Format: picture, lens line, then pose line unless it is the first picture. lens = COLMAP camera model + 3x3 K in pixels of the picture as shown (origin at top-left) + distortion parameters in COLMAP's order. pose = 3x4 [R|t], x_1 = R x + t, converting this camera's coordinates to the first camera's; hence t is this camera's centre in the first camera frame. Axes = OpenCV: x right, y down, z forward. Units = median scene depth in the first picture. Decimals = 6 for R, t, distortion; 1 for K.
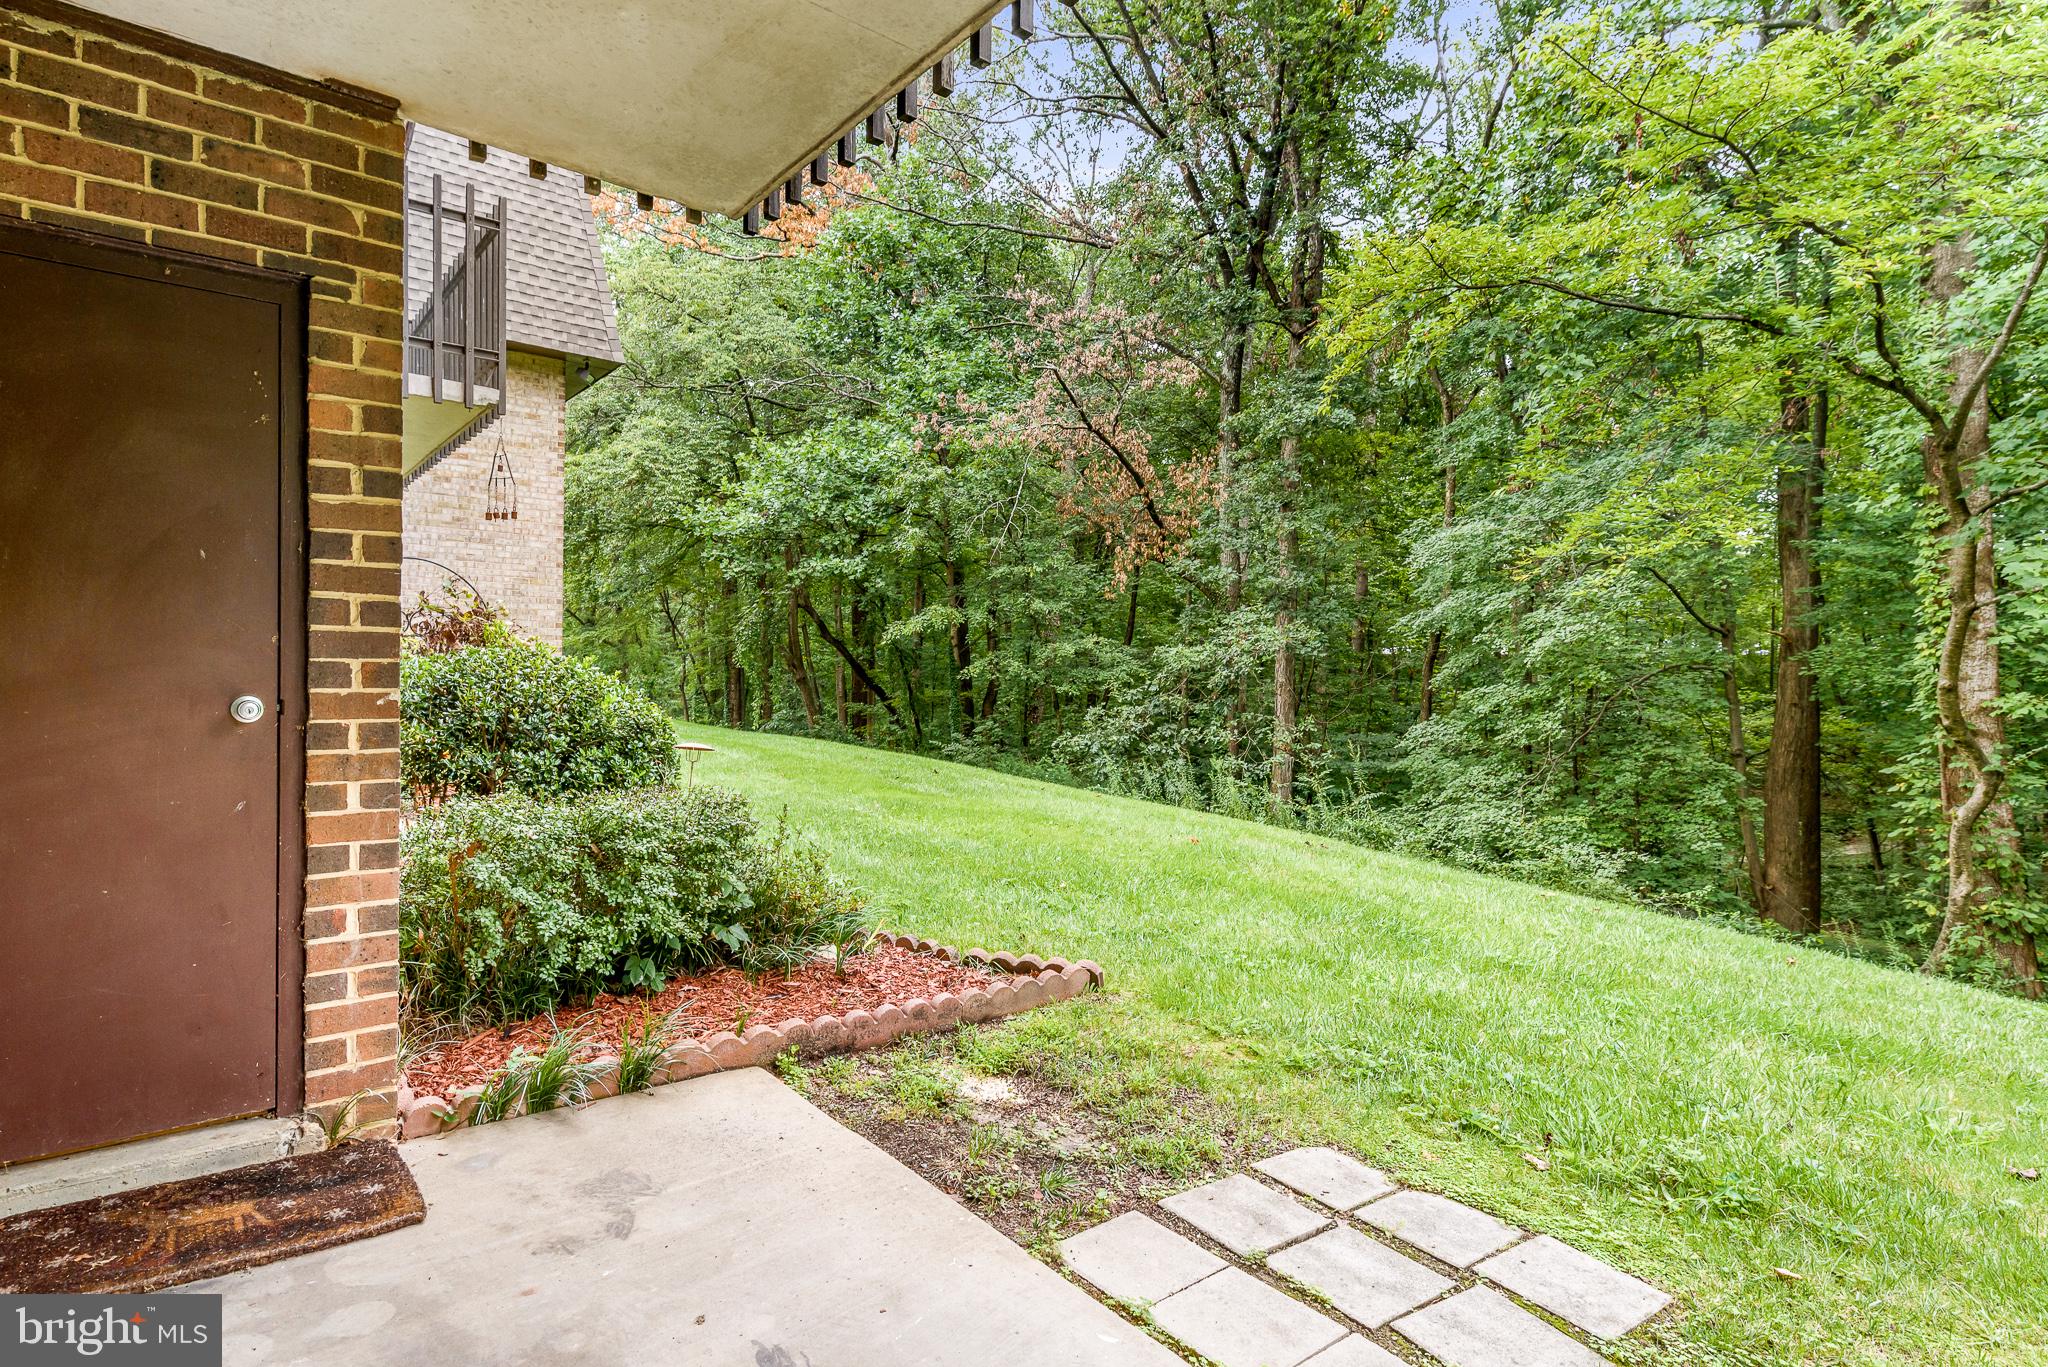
lens RADIAL K [[1050.8, 0, 1021.1], [0, 1050.8, 683.8], [0, 0, 1]] dist [0.000869, 0.000240]
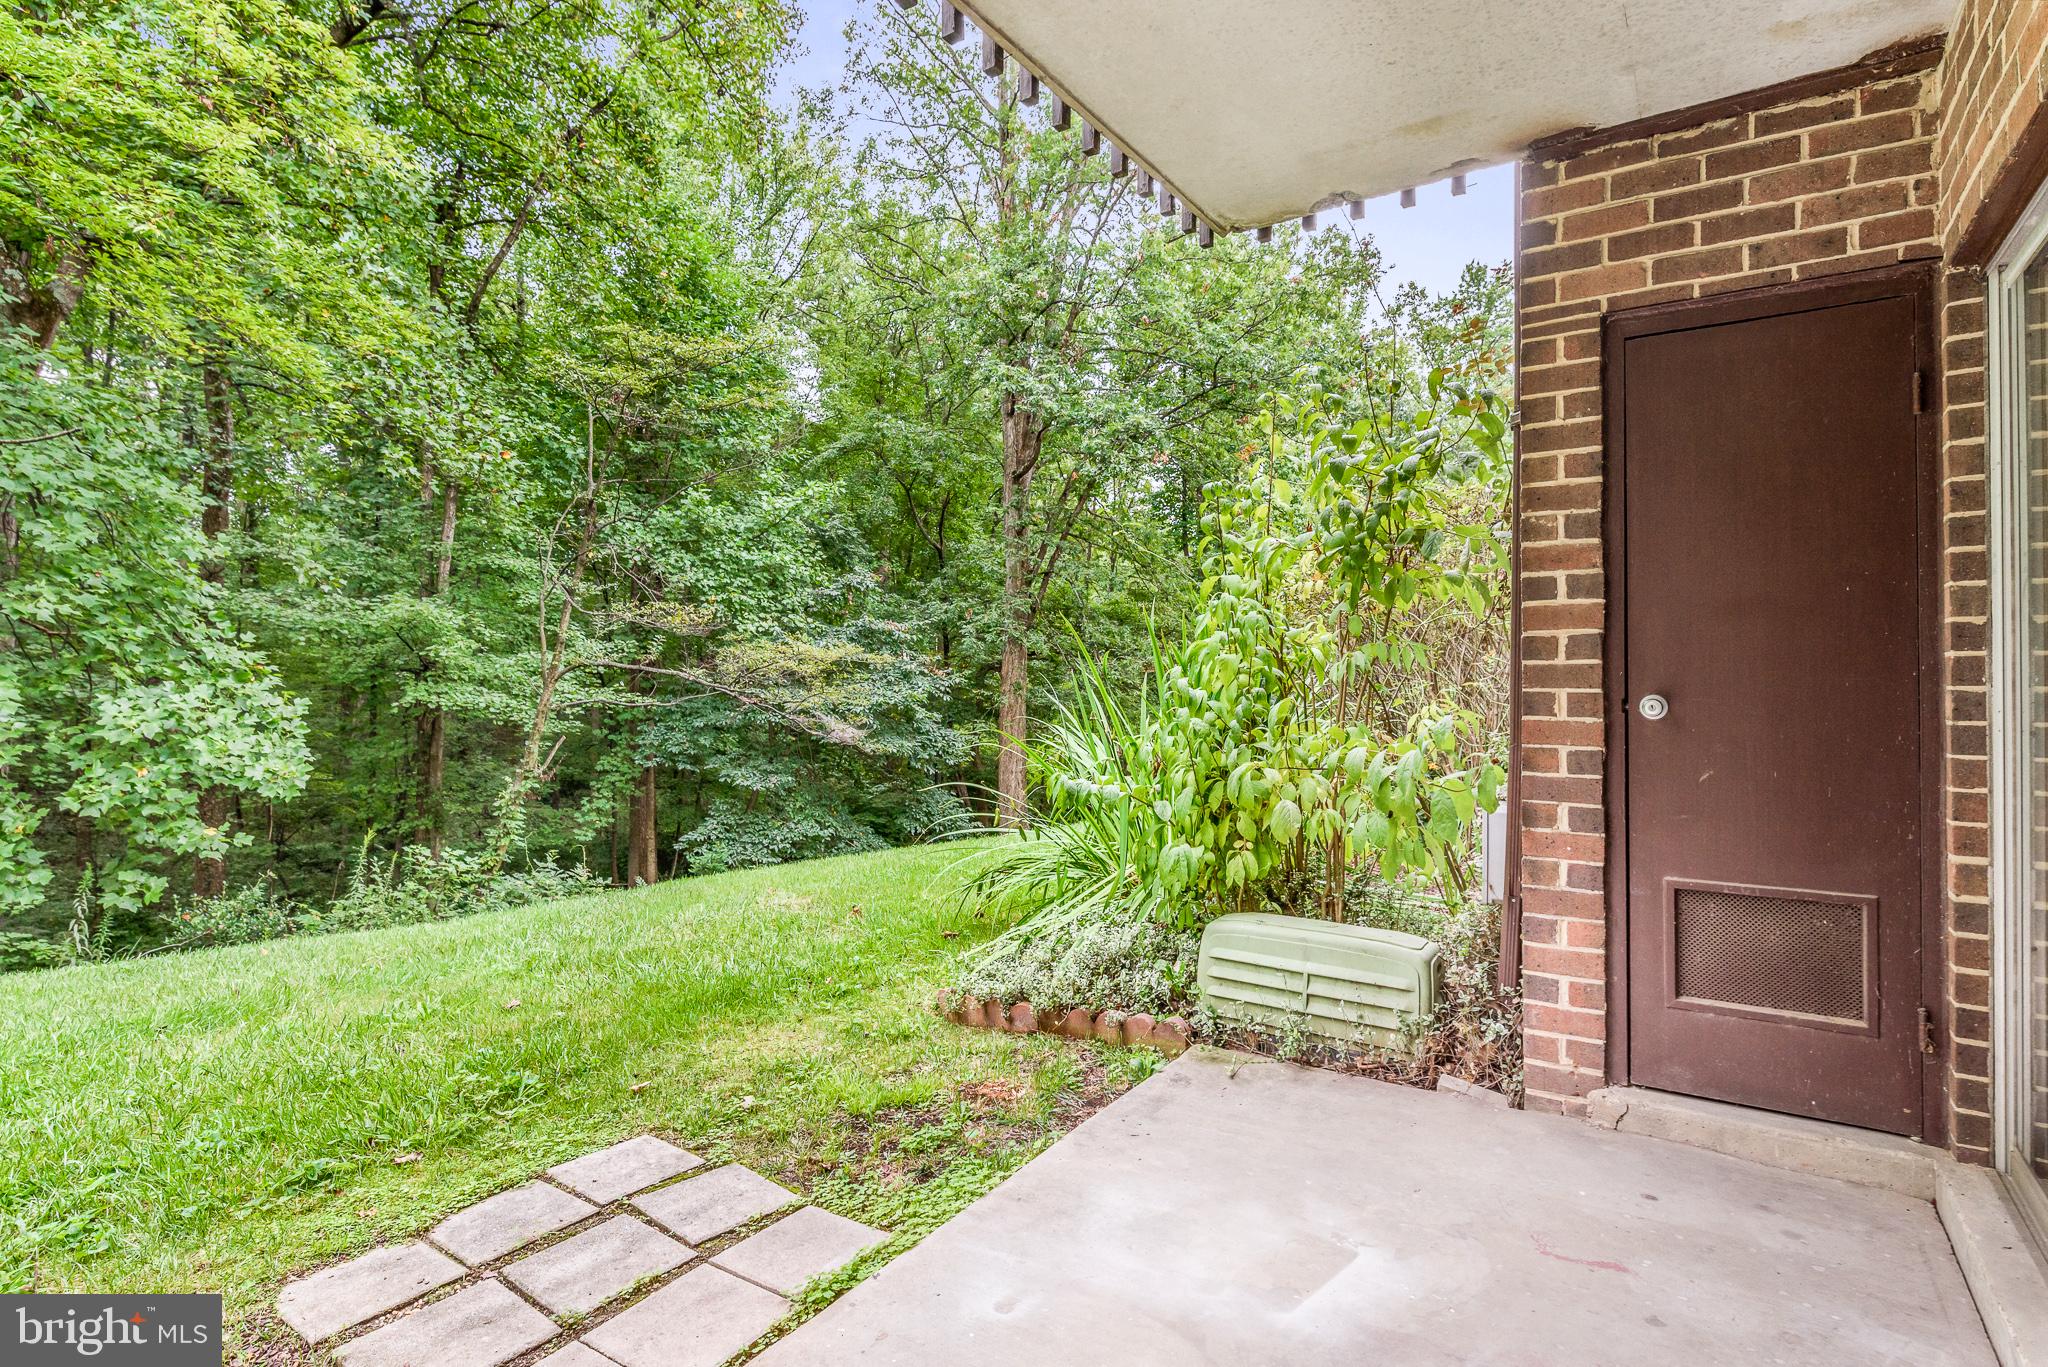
lens RADIAL K [[1050.8, 0, 1028.0], [0, 1050.8, 675.9], [0, 0, 1]] dist [0.000869, 0.000240]
pose [[-0.330687, 0.003045, 0.943736, -0.705693], [0.003404, 0.999992, -0.002034, 0.017039], [-0.943734, 0.002540, -0.330695, 0.906037]]
